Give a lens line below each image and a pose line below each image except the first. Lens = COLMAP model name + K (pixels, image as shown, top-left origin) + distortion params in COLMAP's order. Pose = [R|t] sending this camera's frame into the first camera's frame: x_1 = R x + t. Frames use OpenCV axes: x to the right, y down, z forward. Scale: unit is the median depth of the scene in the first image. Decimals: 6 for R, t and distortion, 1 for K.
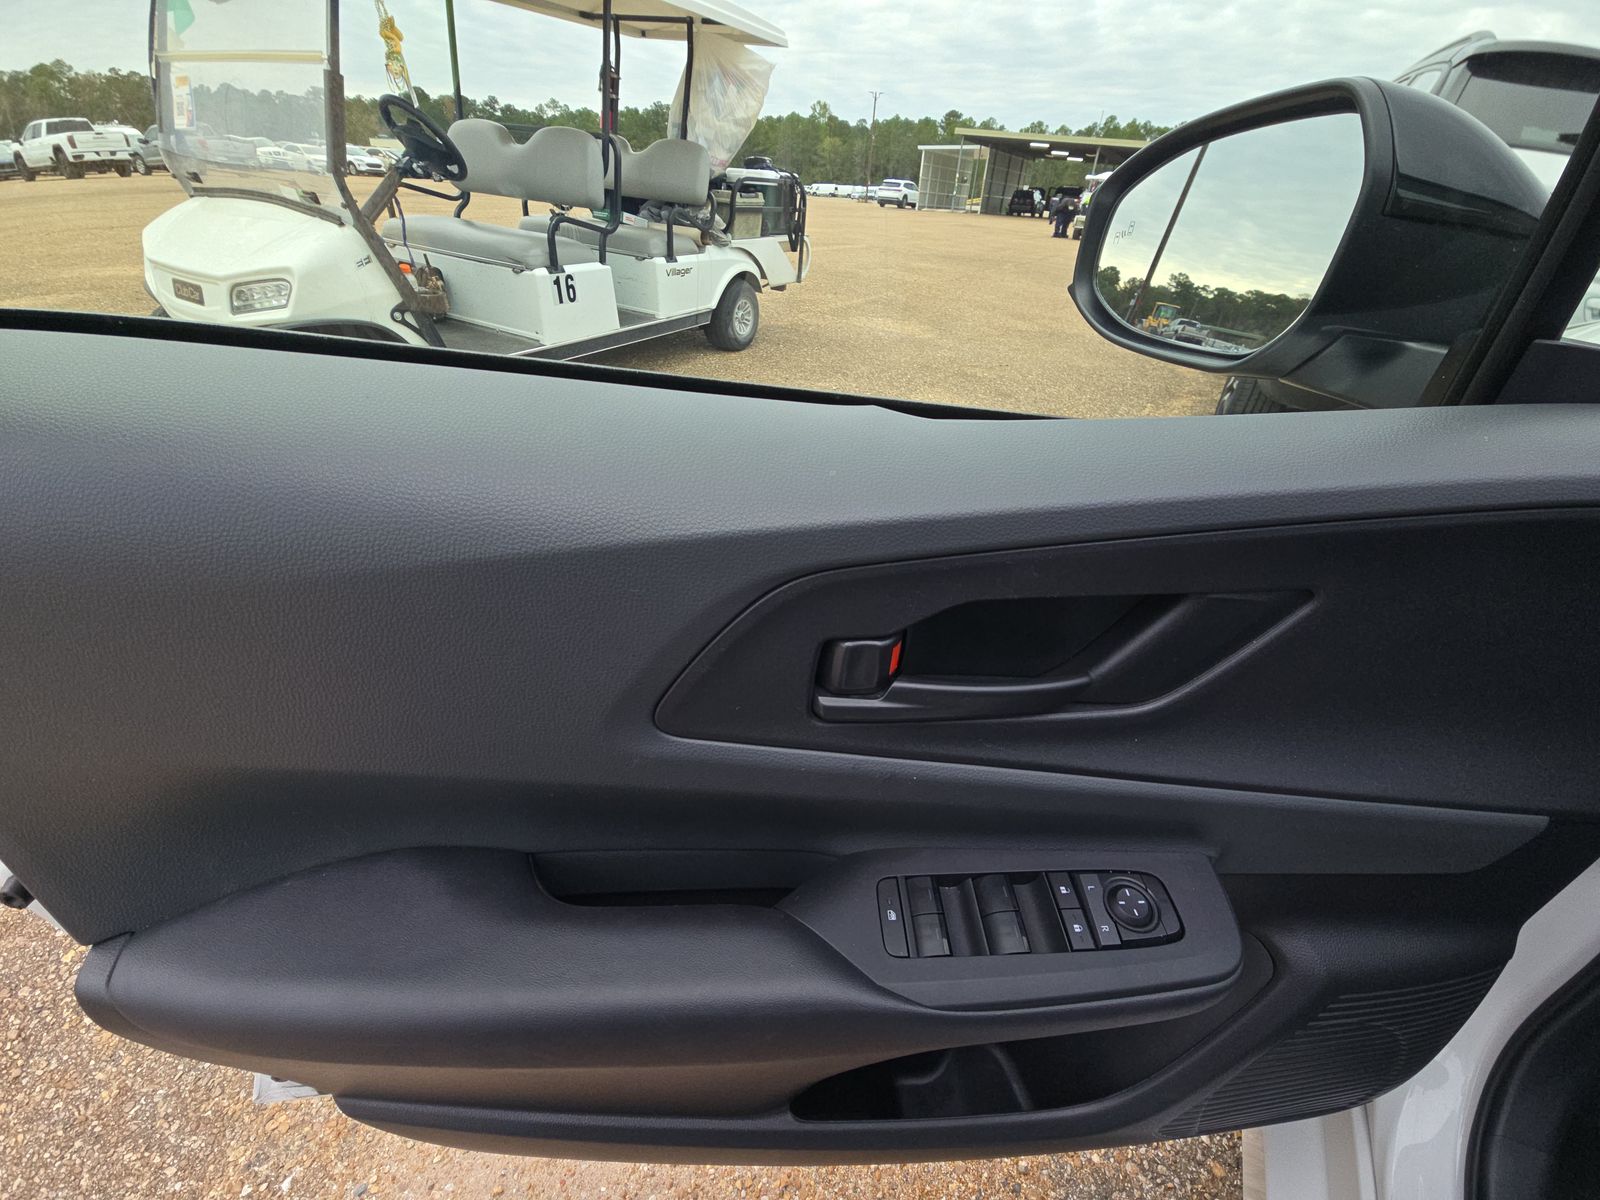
lens RADIAL K [[644.3, 0, 802.2], [0, 644.3, 620.3], [0, 0, 1]] dist [0.007374, -0.009532]
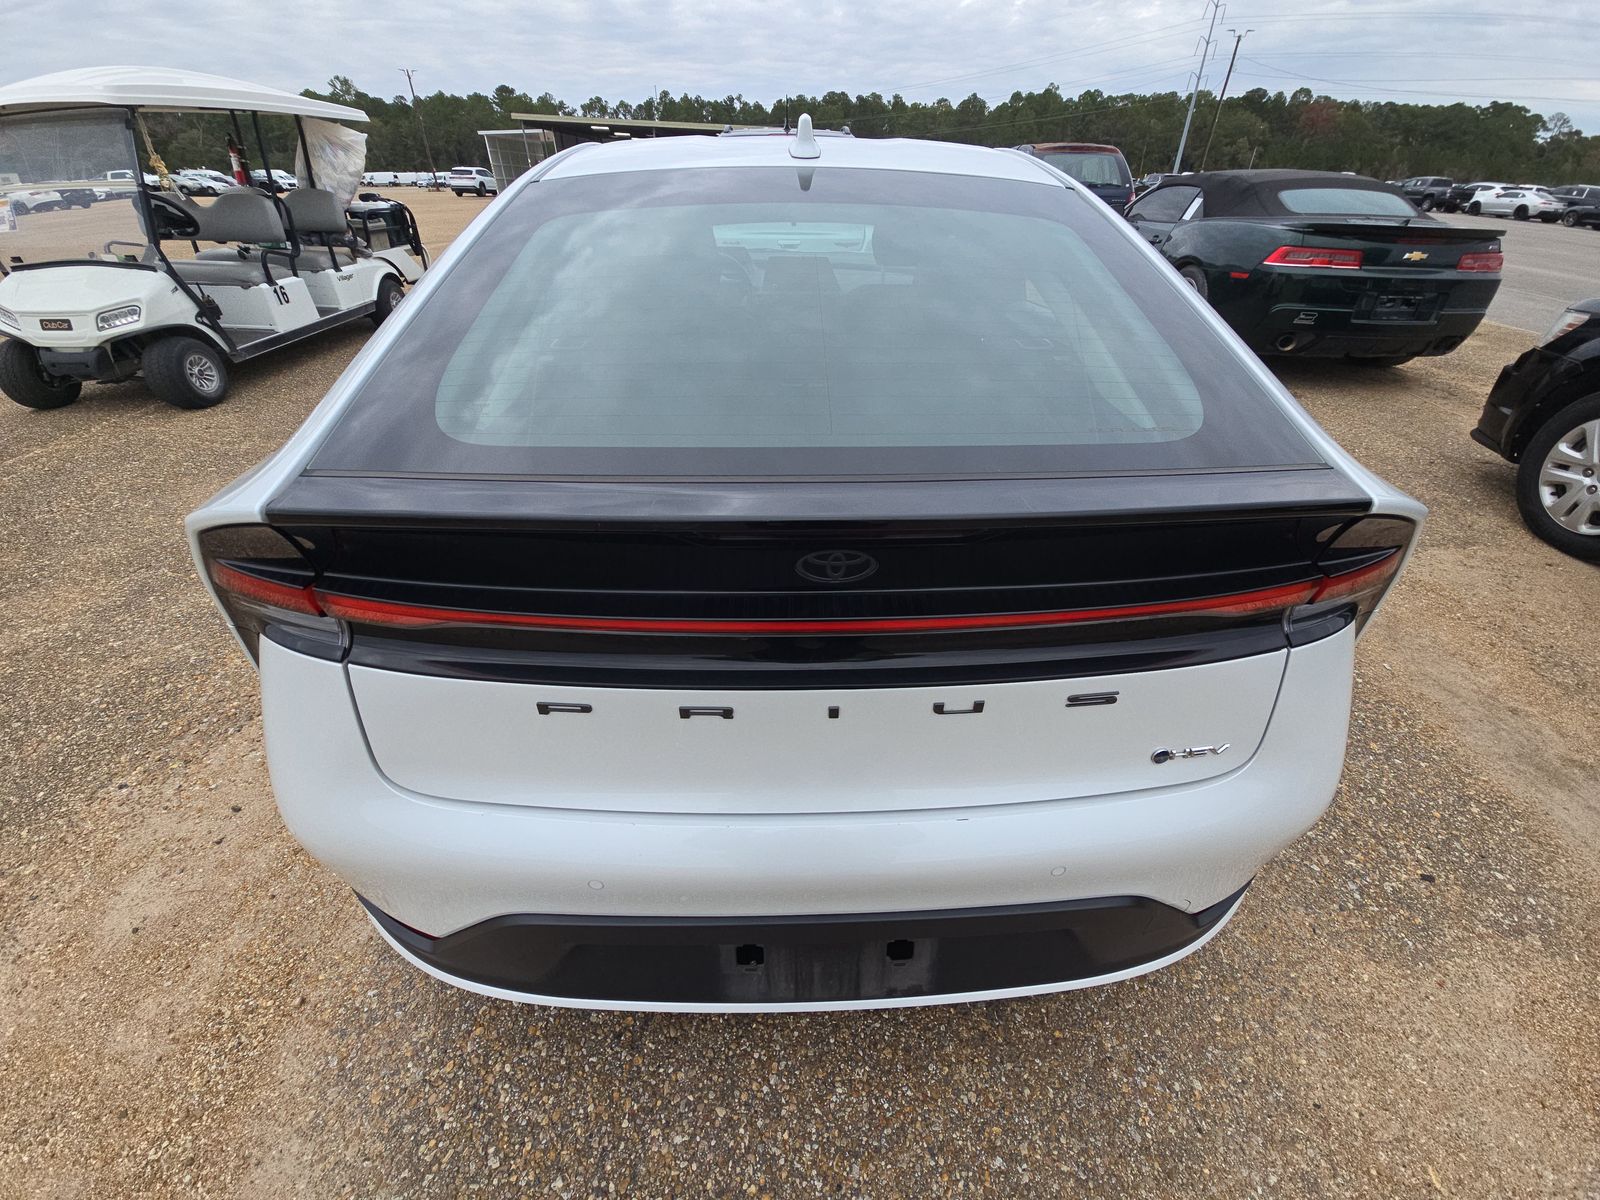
lens RADIAL K [[644.3, 0, 816.1], [0, 644.3, 614.1], [0, 0, 1]] dist [0.007374, -0.009532]
pose [[0.856939, -0.323034, 0.401627, -0.100592], [0.315637, 0.944925, 0.086551, 0.379614], [-0.407466, 0.052599, 0.911704, -0.703975]]
